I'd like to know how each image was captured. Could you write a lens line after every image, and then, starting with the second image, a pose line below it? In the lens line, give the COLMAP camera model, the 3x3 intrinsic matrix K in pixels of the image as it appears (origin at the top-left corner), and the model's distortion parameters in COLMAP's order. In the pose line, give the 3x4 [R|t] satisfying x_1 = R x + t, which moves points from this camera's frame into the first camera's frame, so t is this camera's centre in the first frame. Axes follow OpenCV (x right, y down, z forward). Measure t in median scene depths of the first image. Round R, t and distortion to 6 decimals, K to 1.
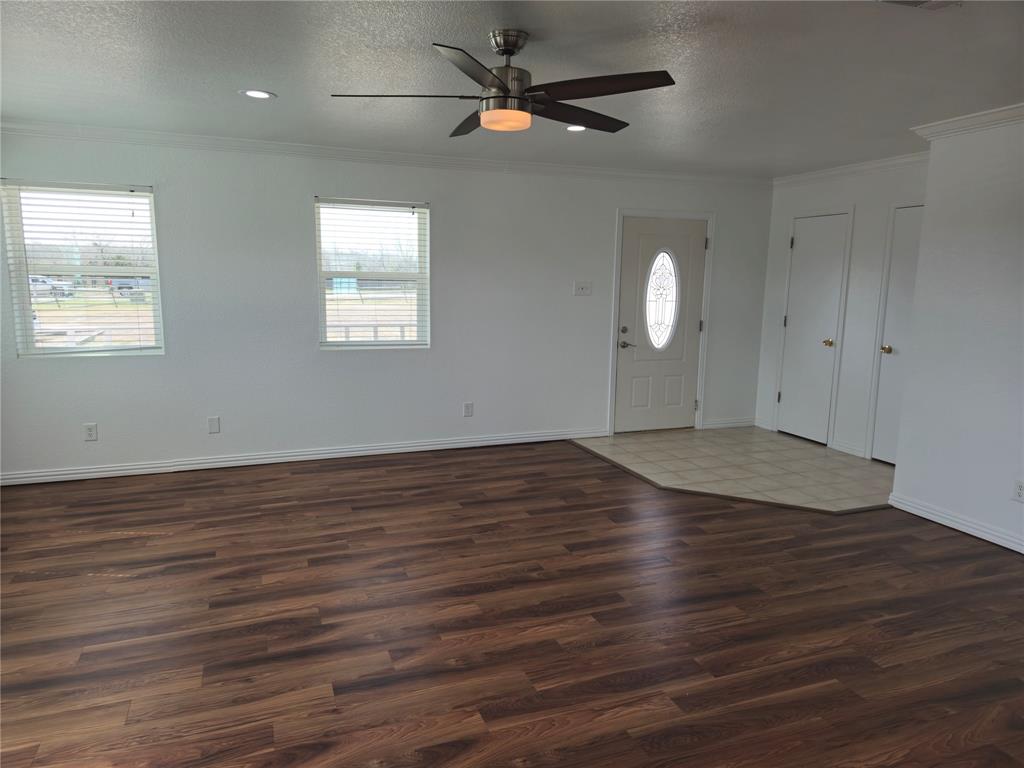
lens RADIAL K [[680.6, 0, 505.6], [0, 680.6, 381.6], [0, 0, 1]] dist [0.040481, -0.012759]
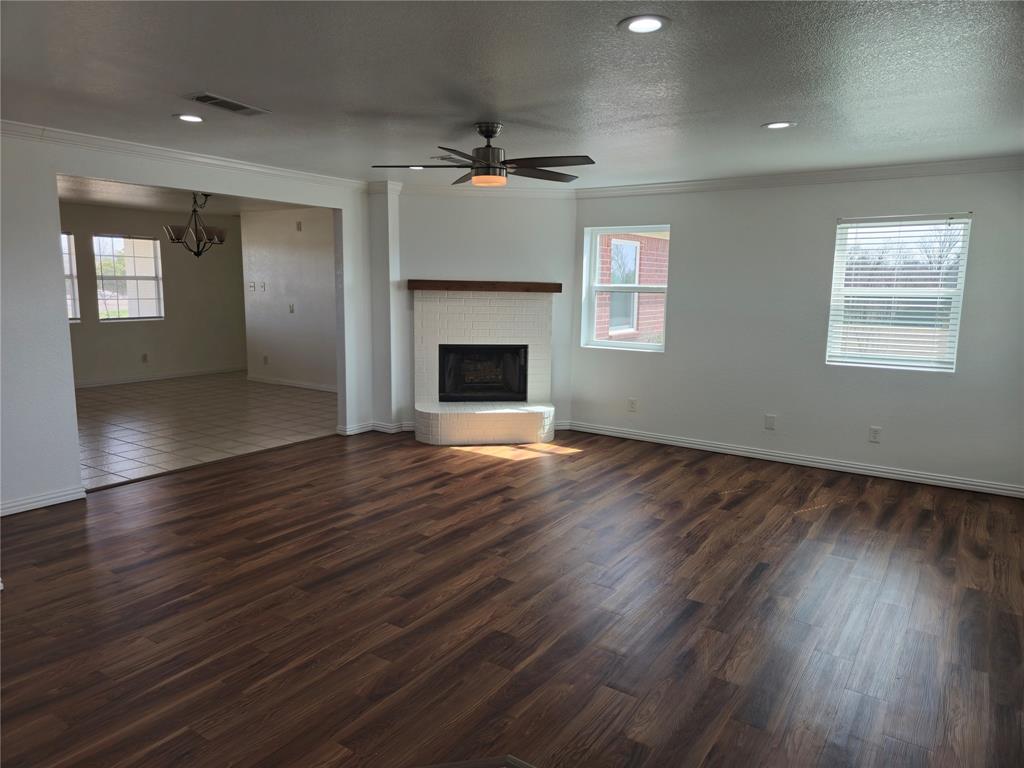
lens RADIAL K [[680.6, 0, 510.8], [0, 680.6, 382.1], [0, 0, 1]] dist [0.040481, -0.012759]
pose [[-0.812727, 0.060399, -0.579505, 0.662183], [-0.116840, 0.957513, 0.263660, -0.282513], [0.570809, 0.281993, -0.771140, 1.794596]]
